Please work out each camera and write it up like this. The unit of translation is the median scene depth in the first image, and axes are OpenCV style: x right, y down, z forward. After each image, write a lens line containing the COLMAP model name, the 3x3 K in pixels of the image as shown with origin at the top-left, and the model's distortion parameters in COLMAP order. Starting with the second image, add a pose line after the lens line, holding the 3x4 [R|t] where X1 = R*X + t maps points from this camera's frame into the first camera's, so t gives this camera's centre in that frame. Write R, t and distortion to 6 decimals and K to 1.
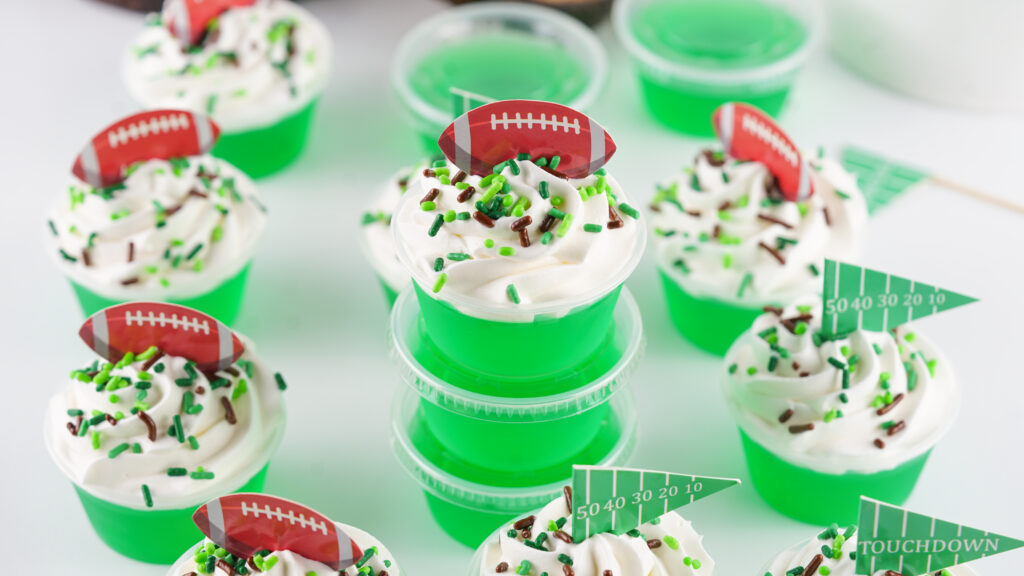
lens RADIAL K [[2867.5, 0, 508.7], [0, 2867.5, 247.7], [0, 0, 1]] dist [0.392083, 0.144582]
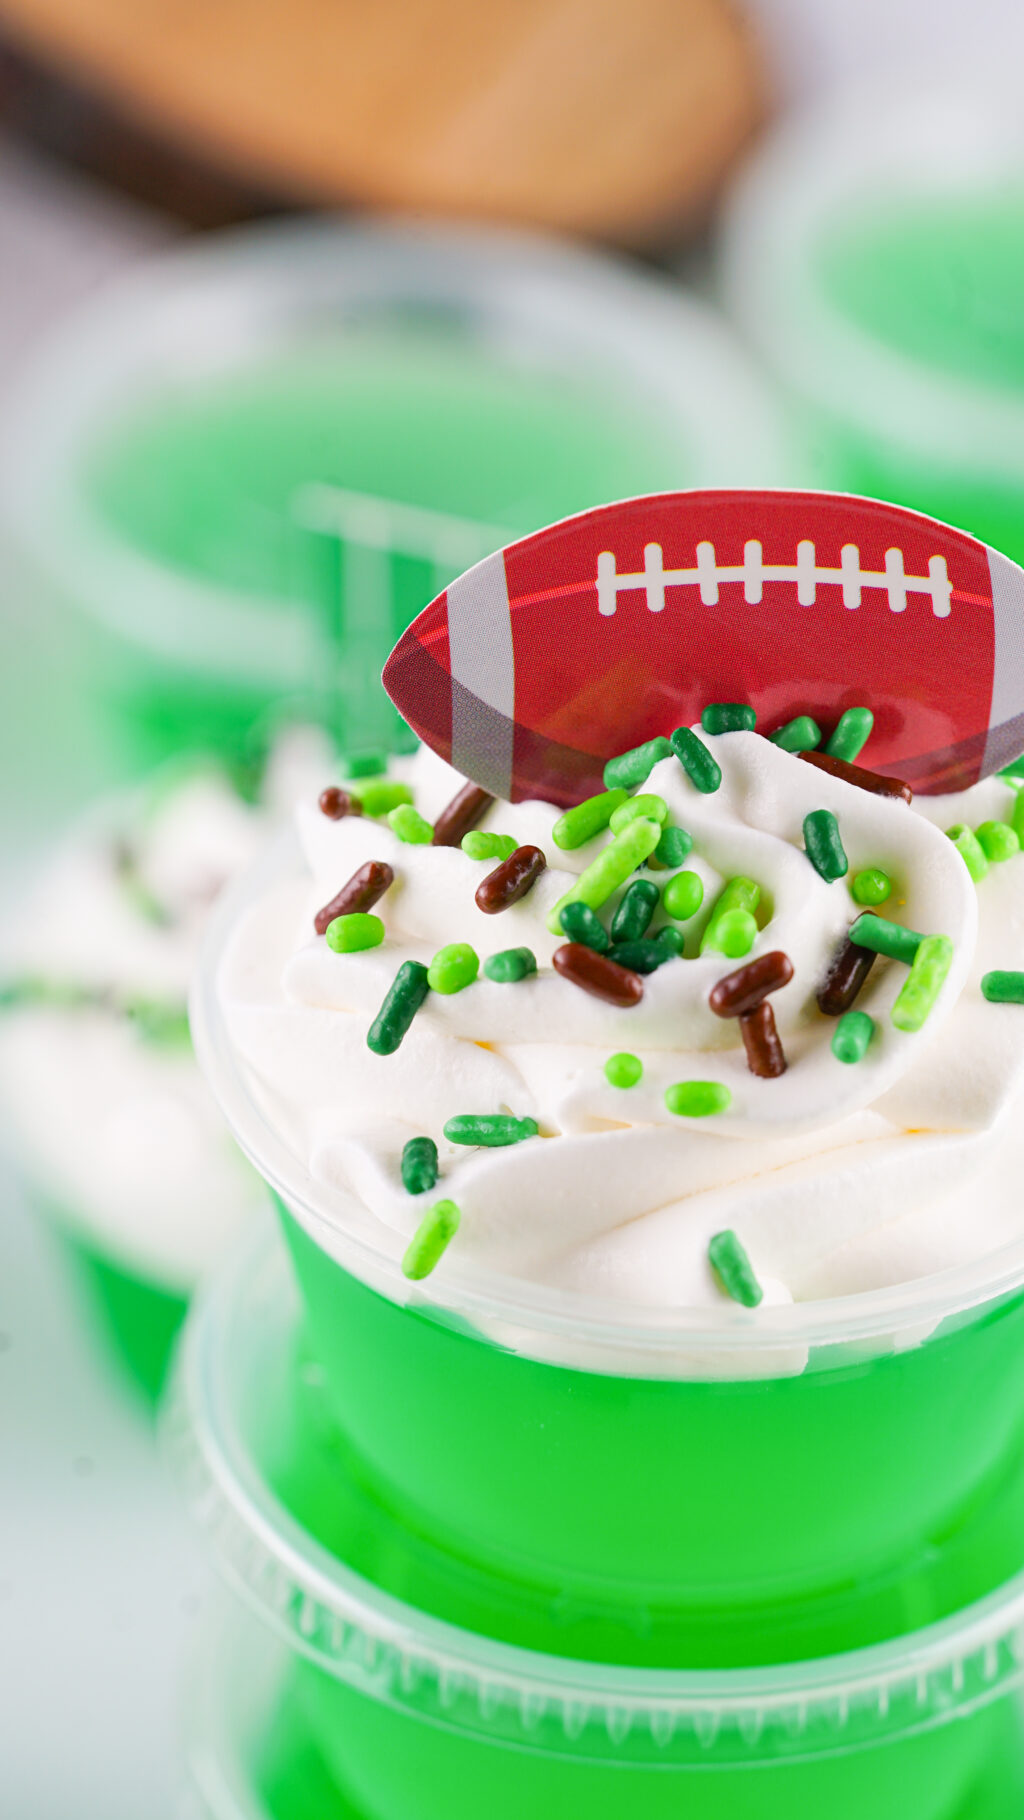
lens RADIAL K [[5158.7, 0, 512.0], [0, 5158.7, 910.0], [0, 0, 1]] dist [0.107080, 0.299008]
pose [[0.991296, -0.051465, 0.121175, -0.069539], [0.053200, 0.998522, -0.011122, -0.010880], [-0.120424, 0.017471, 0.992569, 0.554733]]
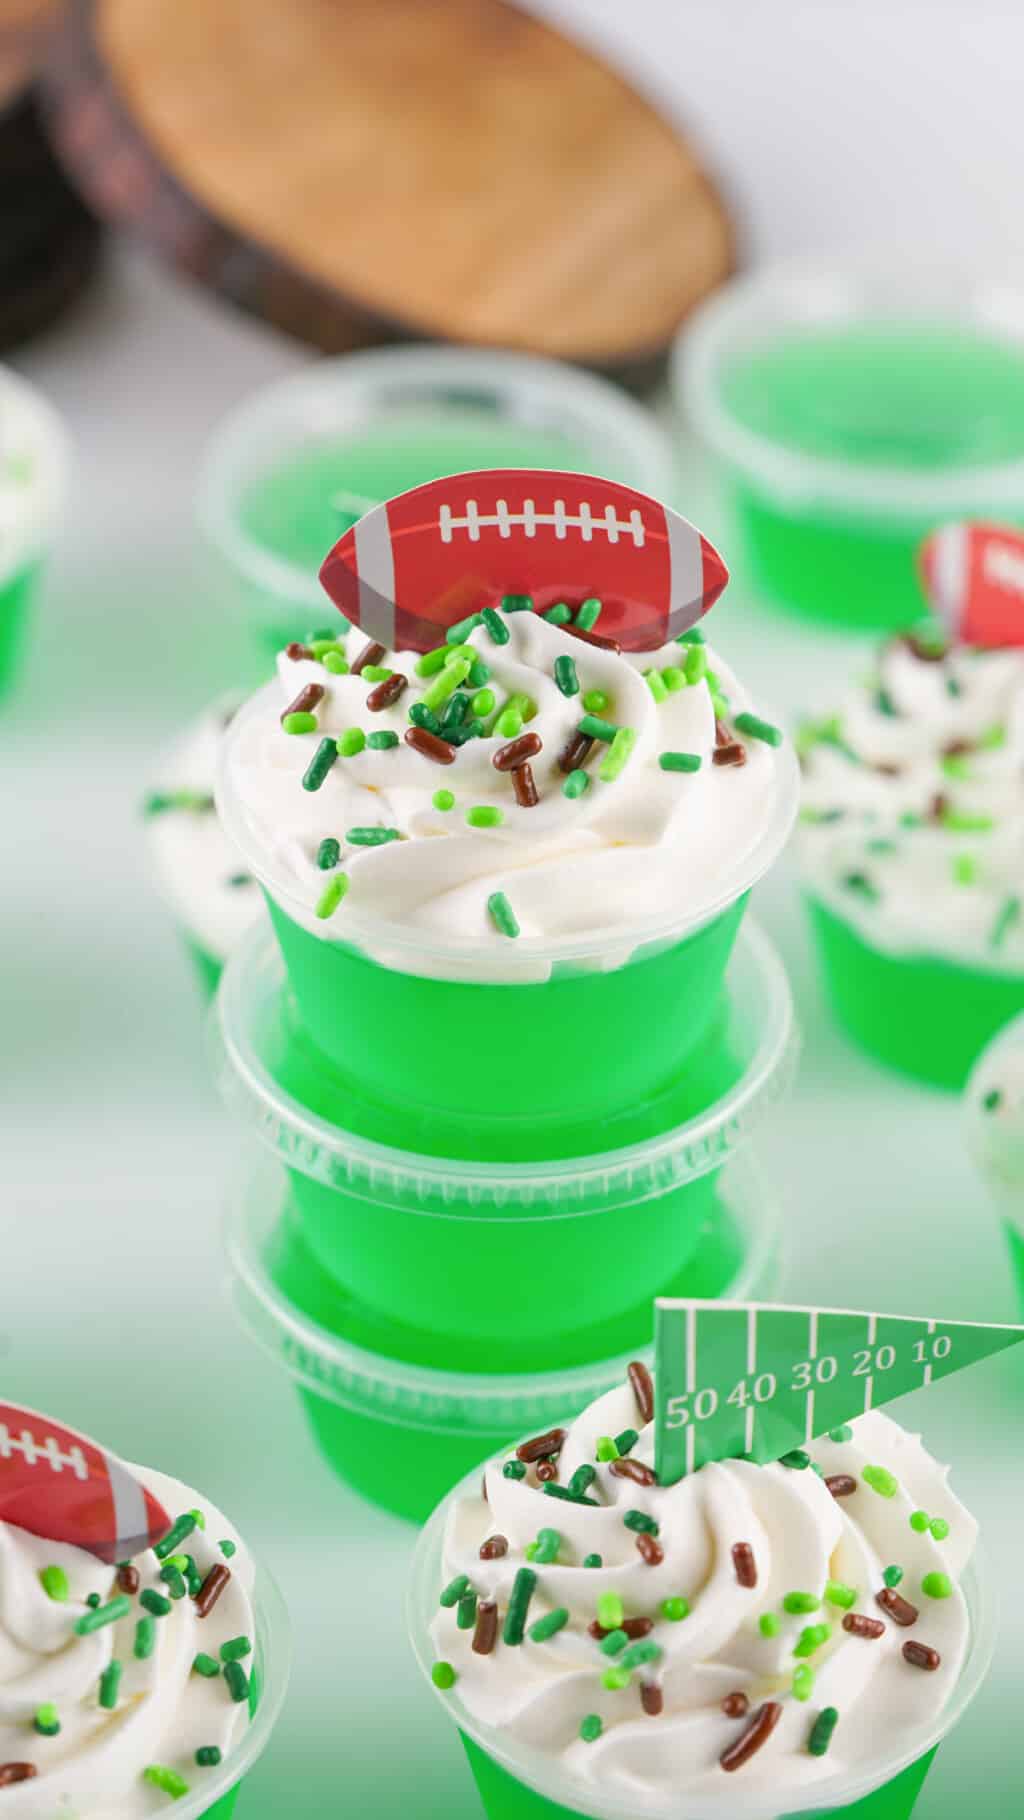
lens RADIAL K [[5158.7, 0, 512.0], [0, 5158.7, 910.0], [0, 0, 1]] dist [0.107080, 0.299008]
pose [[0.999280, -0.026188, 0.027470, -0.018292], [0.027510, 0.998424, -0.048925, 0.053227], [-0.026146, 0.049646, 0.998425, 0.220939]]
